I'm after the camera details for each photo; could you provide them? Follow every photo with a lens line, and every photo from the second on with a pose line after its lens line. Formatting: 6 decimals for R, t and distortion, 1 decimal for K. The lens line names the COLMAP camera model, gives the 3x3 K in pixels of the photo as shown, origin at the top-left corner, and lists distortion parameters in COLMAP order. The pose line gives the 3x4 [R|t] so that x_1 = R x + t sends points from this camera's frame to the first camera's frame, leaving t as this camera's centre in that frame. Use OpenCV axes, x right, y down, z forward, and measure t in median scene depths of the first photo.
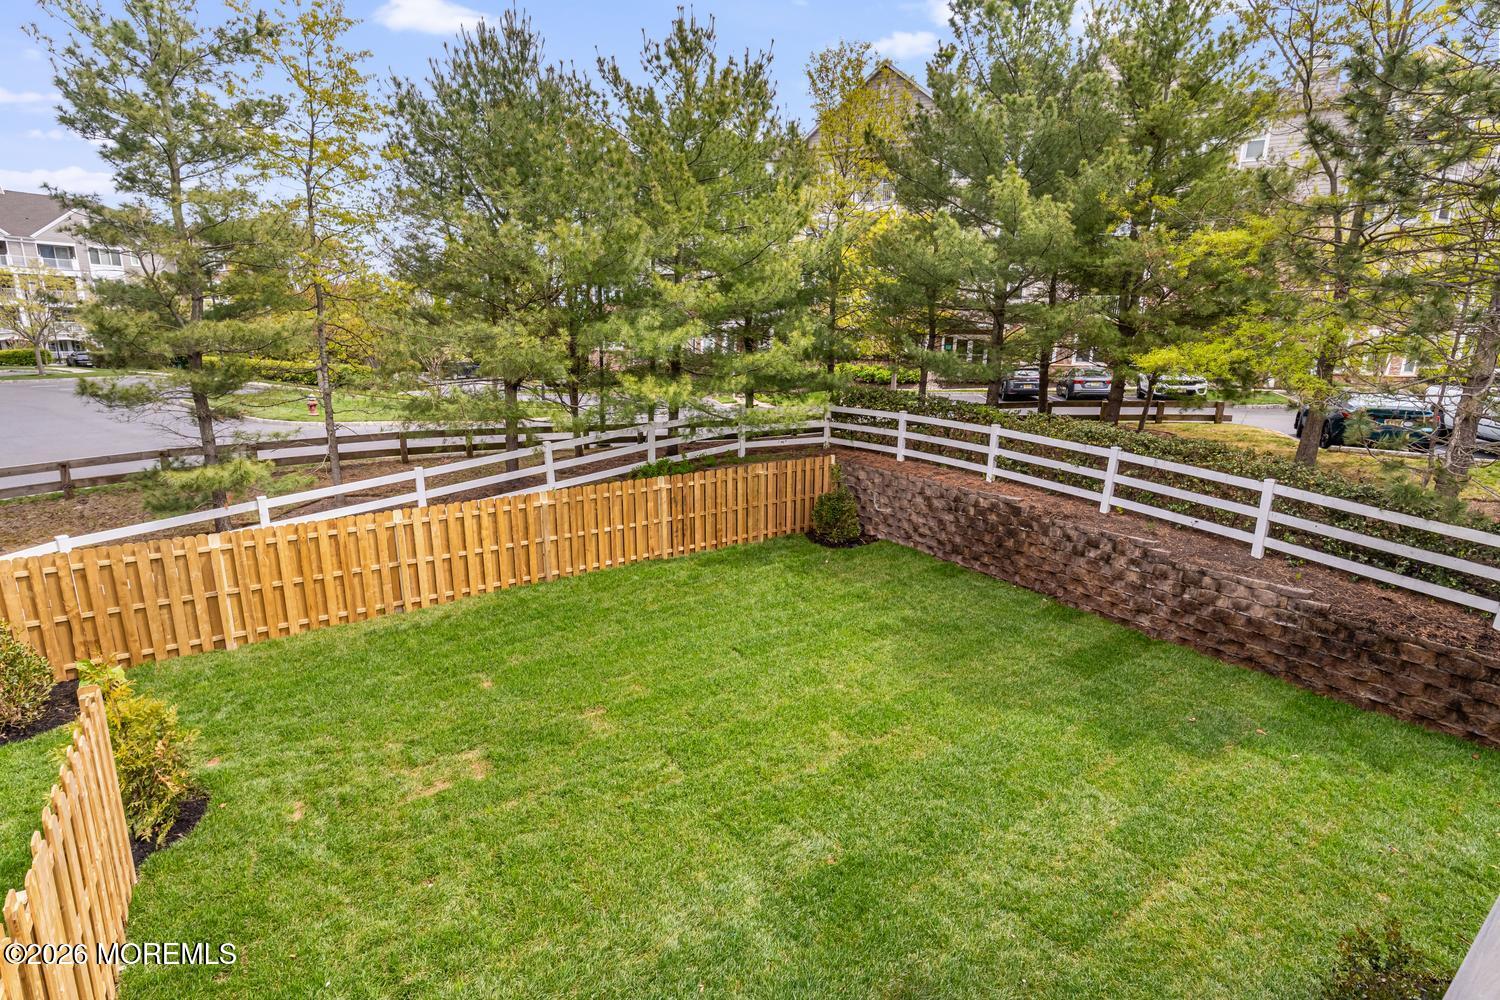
lens RADIAL K [[718.2, 0, 744.8], [0, 718.2, 495.3], [0, 0, 1]] dist [0.003292, 0.000850]
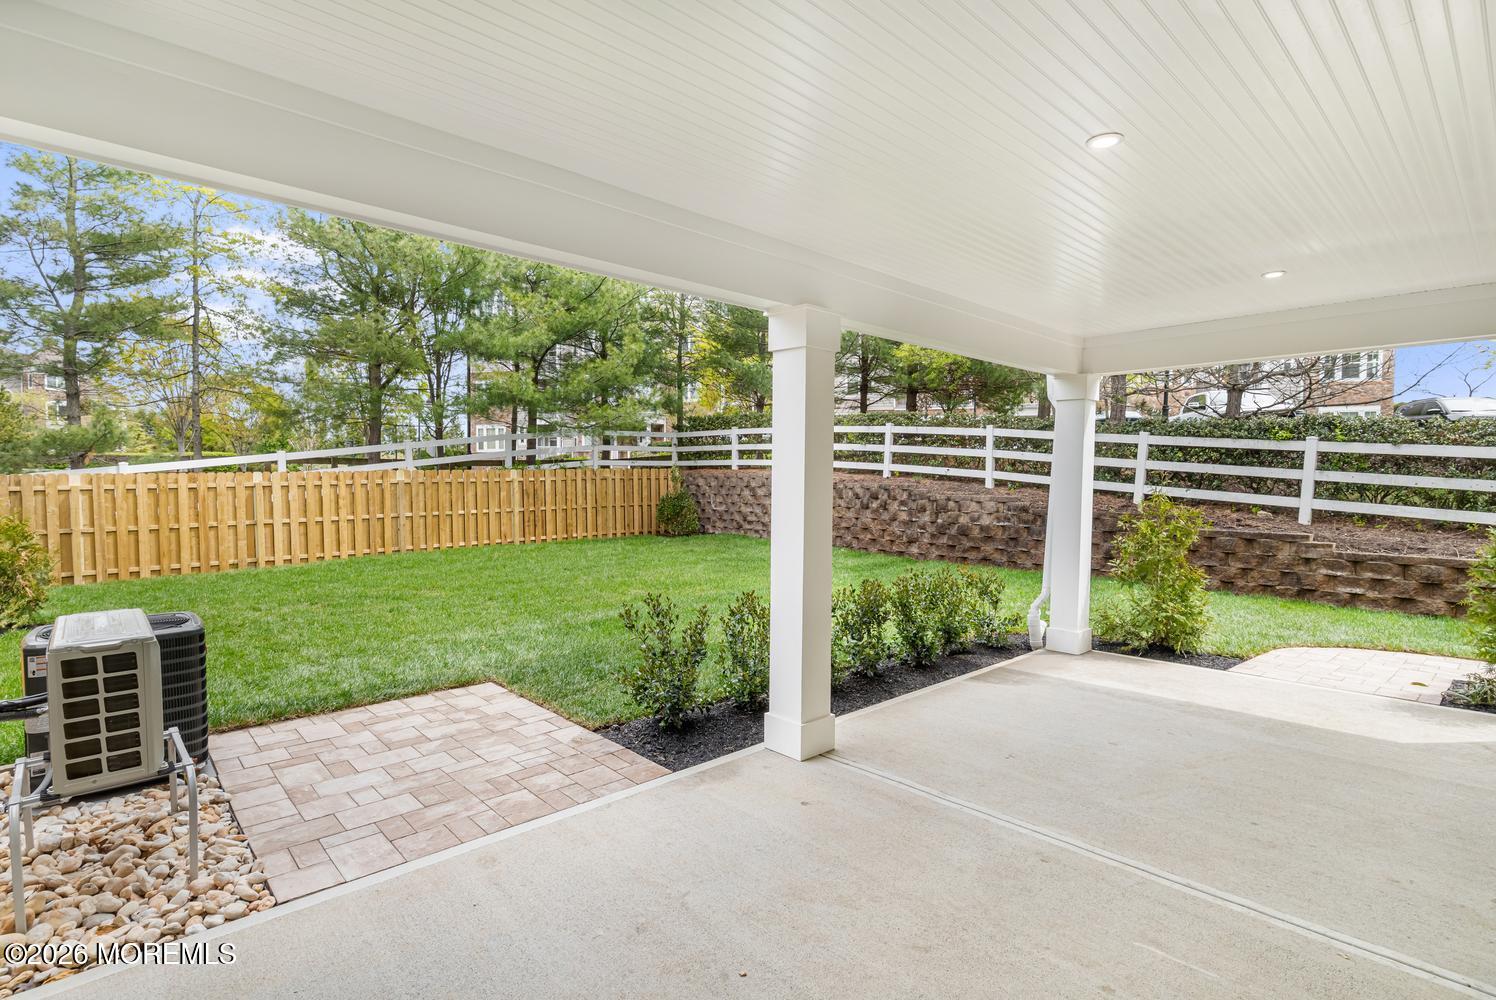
lens RADIAL K [[728.7, 0, 737.9], [0, 728.7, 500.7], [0, 0, 1]] dist [0.000406, -0.000341]
pose [[0.991266, -0.016873, 0.130797, 0.095696], [0.040265, 0.983148, -0.178323, 0.284568], [-0.125584, 0.182032, 0.975240, -0.167094]]
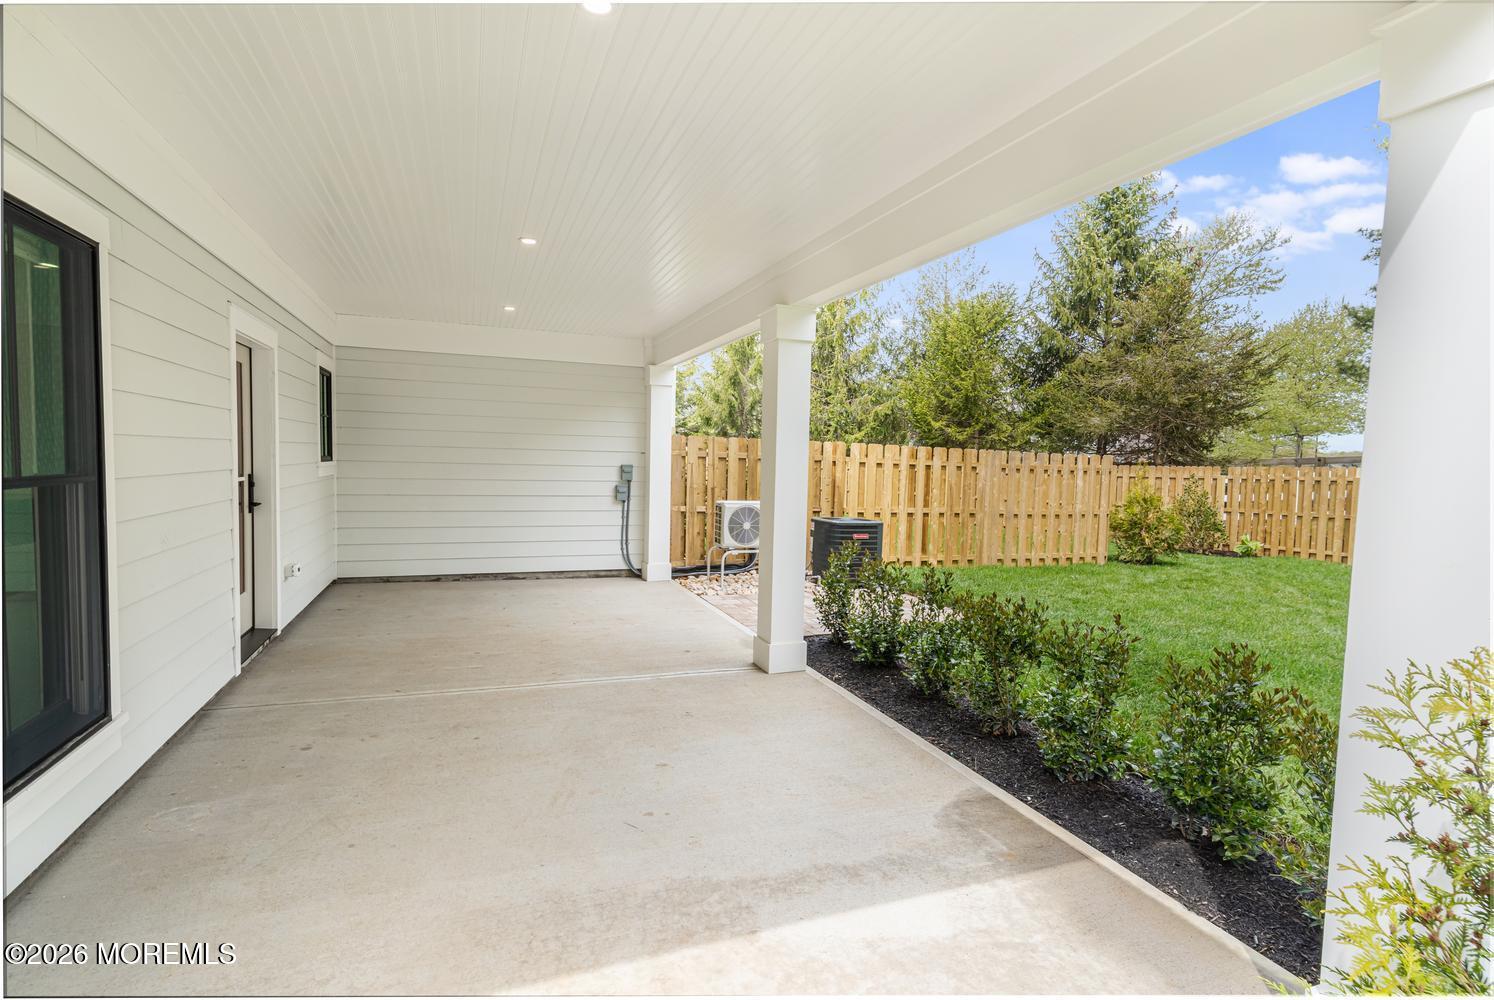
lens RADIAL K [[715.4, 0, 741.8], [0, 715.4, 495.3], [0, 0, 1]] dist [0.003292, 0.000850]
pose [[-0.240009, 0.031015, -0.970275, 0.600391], [-0.232495, 0.968565, 0.088471, 0.206763], [0.942519, 0.246818, -0.225253, 0.257481]]
